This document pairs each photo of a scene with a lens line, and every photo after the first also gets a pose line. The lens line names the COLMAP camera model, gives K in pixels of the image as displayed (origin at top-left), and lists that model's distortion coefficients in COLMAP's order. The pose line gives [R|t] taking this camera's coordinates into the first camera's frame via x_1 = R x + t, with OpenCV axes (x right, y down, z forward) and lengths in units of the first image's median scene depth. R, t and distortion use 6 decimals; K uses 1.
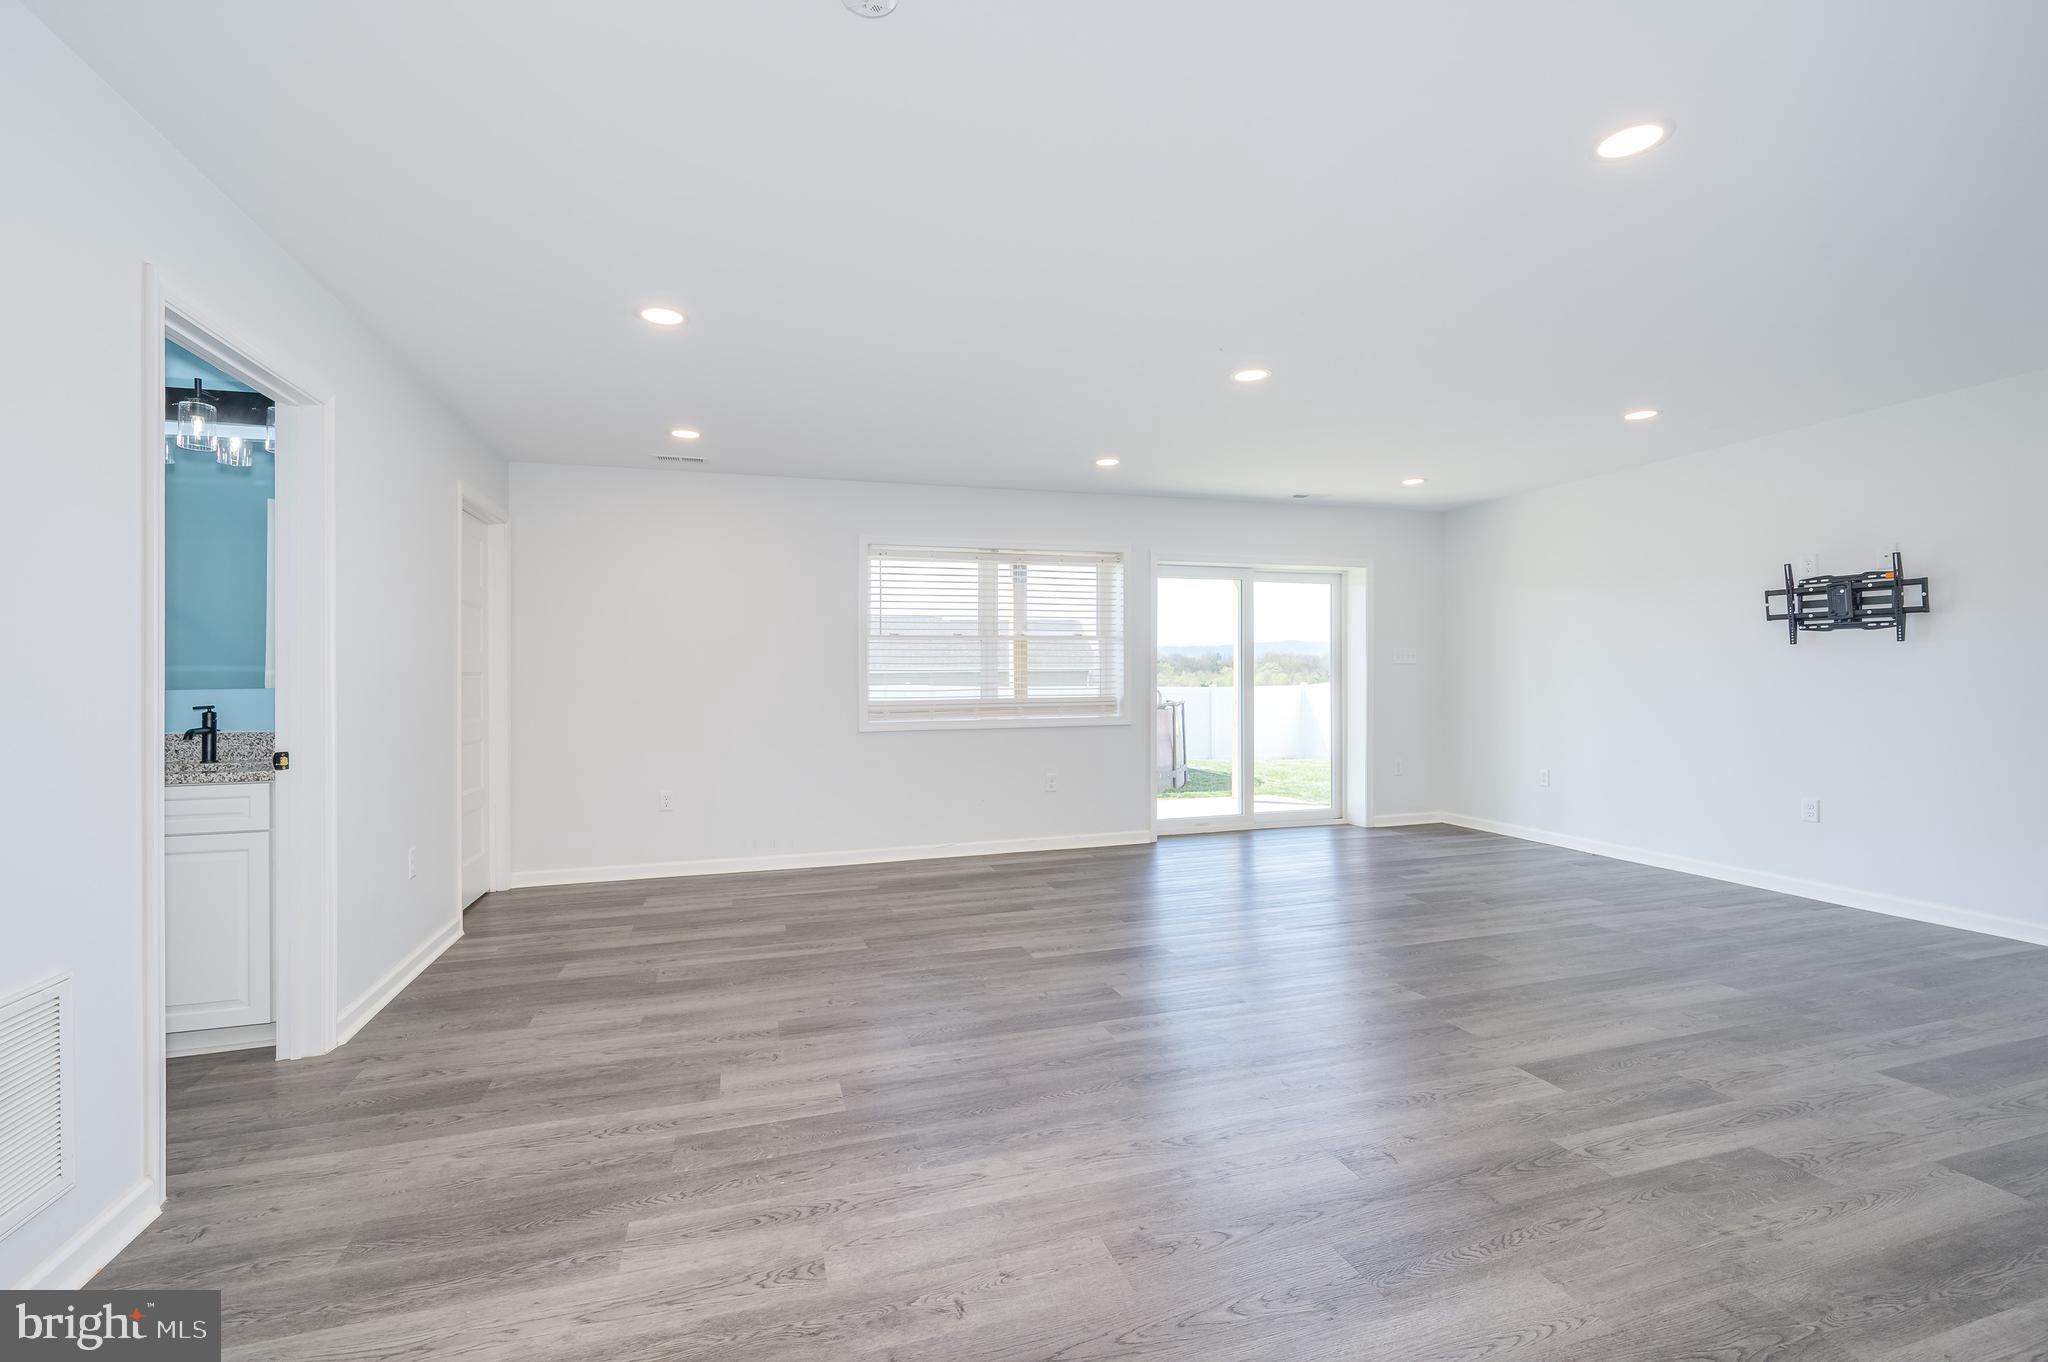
lens RADIAL K [[913.3, 0, 1051.7], [0, 913.3, 673.9], [0, 0, 1]] dist [0.004193, -0.003070]
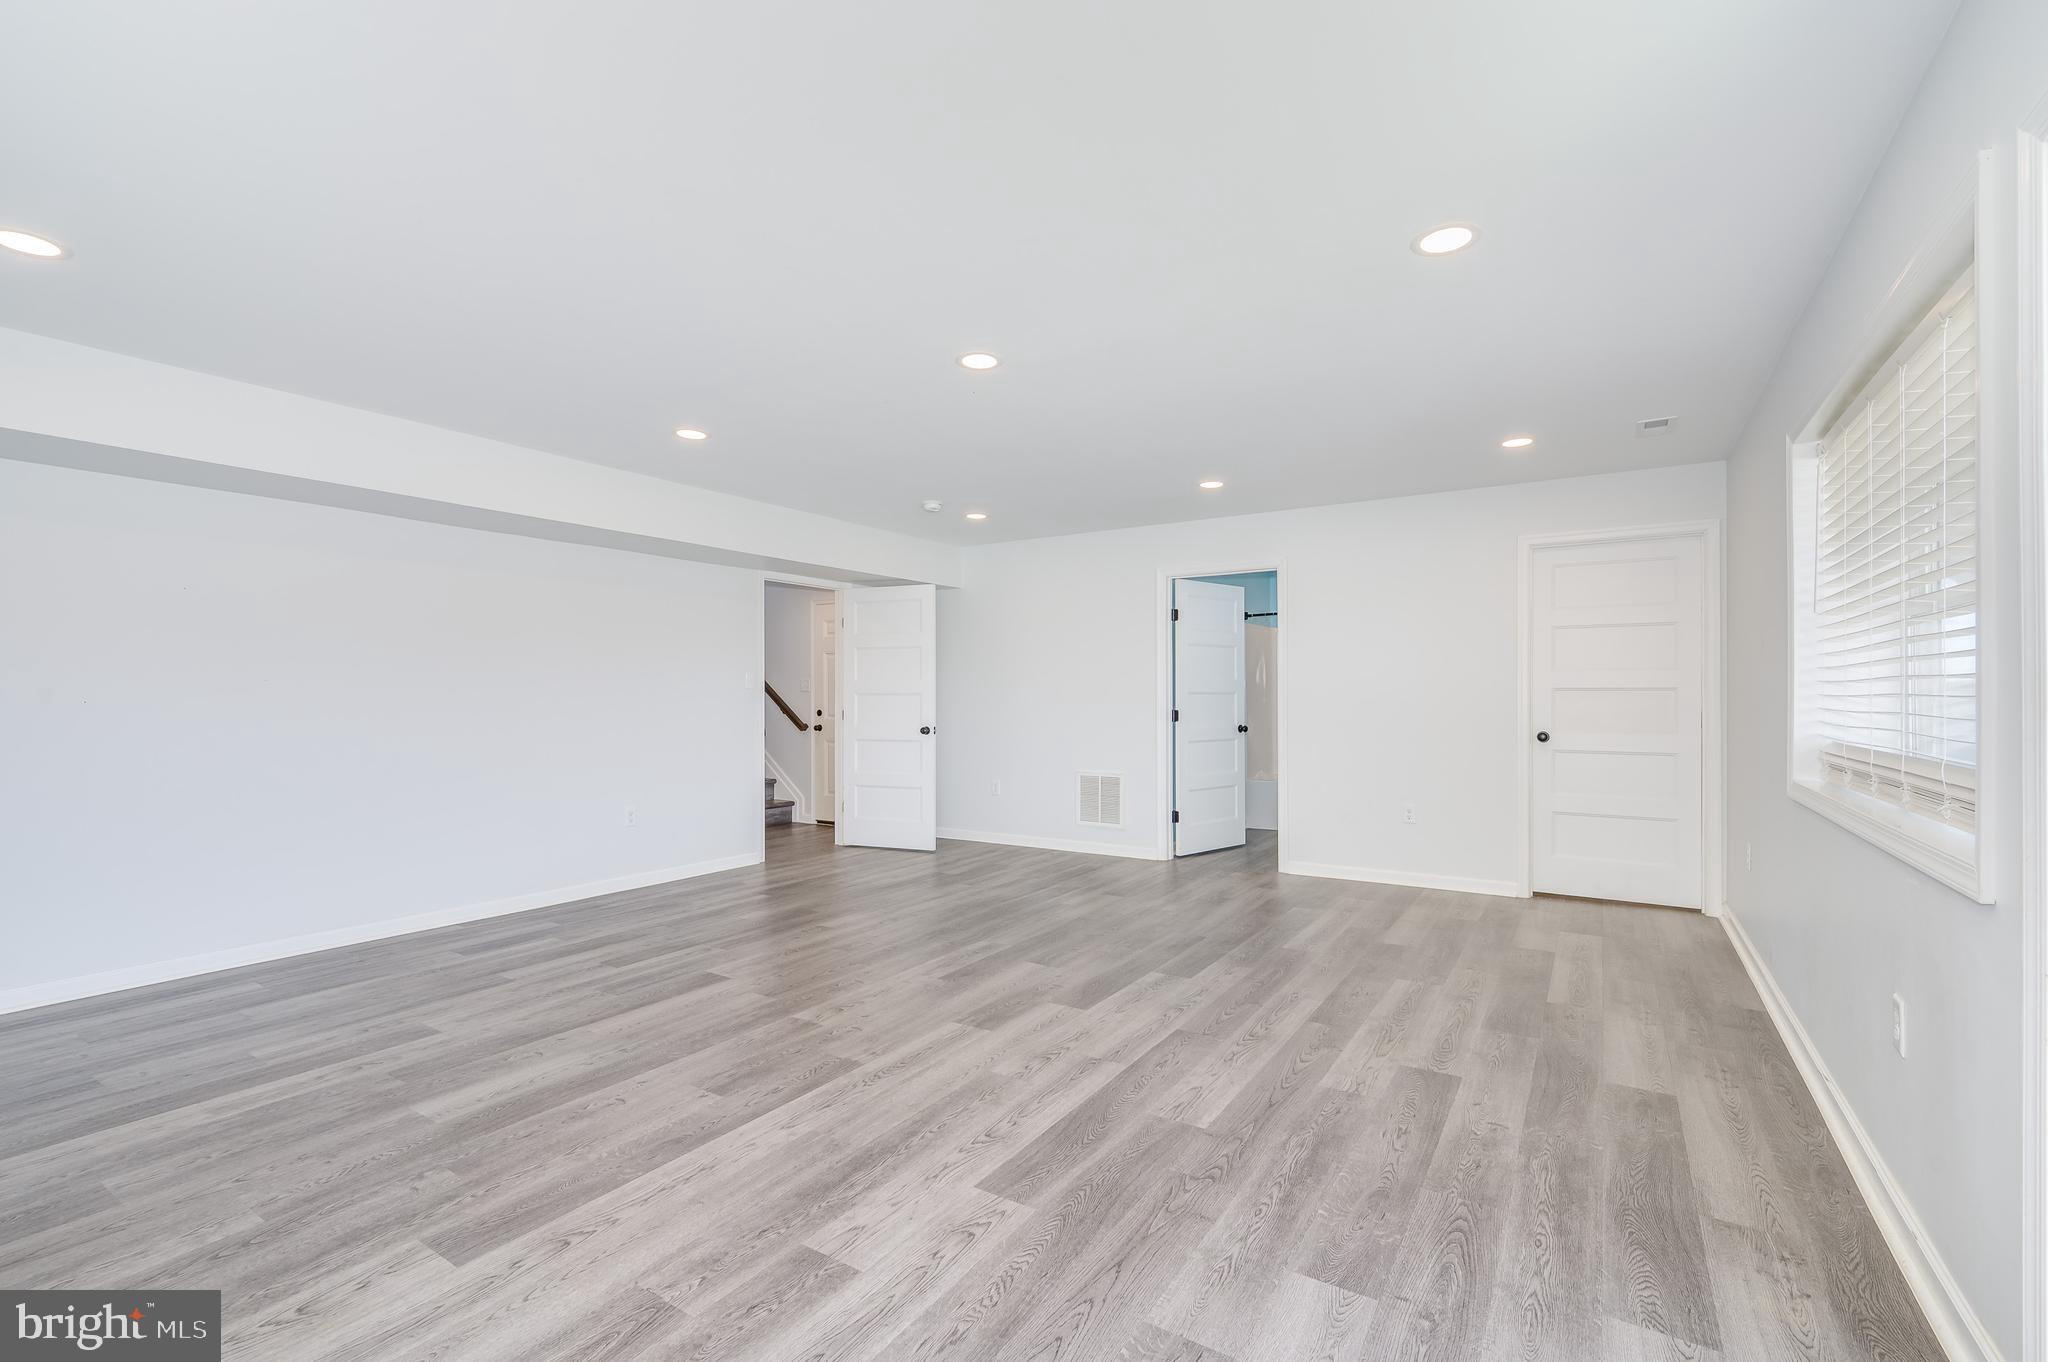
lens RADIAL K [[913.3, 0, 1019.8], [0, 913.3, 679.3], [0, 0, 1]] dist [0.004193, -0.003070]
pose [[-0.798506, 0.001345, -0.601986, 0.888847], [0.012990, 0.999803, -0.014998, -0.008997], [0.601847, -0.019796, -0.798366, 2.138095]]
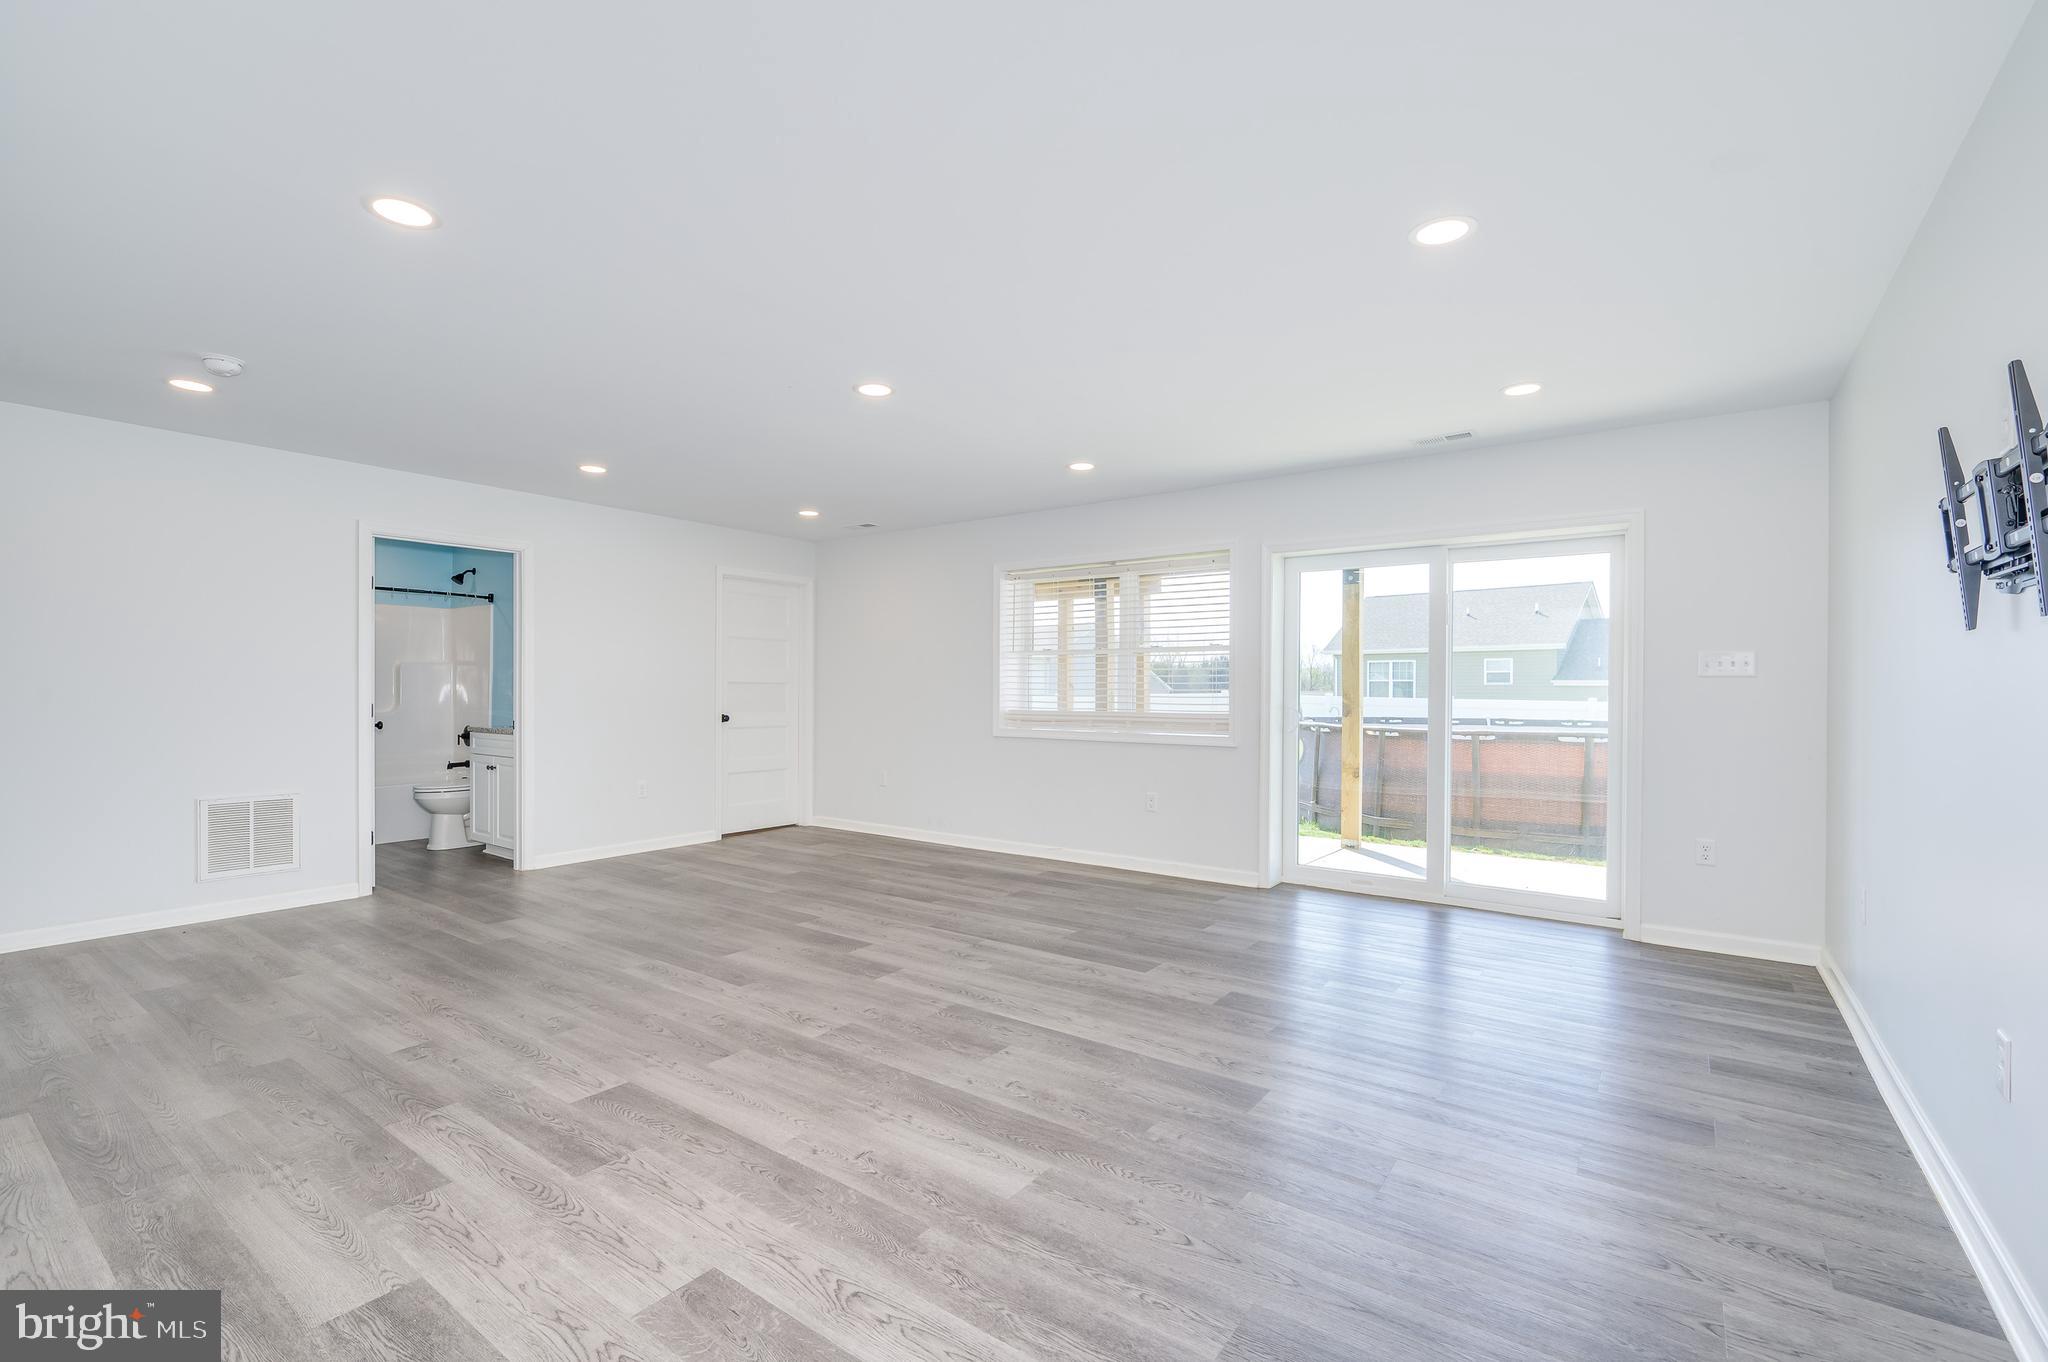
lens RADIAL K [[913.3, 0, 1045.1], [0, 913.3, 701.2], [0, 0, 1]] dist [0.004193, -0.003070]
pose [[0.581957, 0.025028, -0.812834, 1.410269], [-0.007102, 0.999645, 0.025696, -0.022181], [0.813189, -0.009181, 0.581928, 0.696696]]
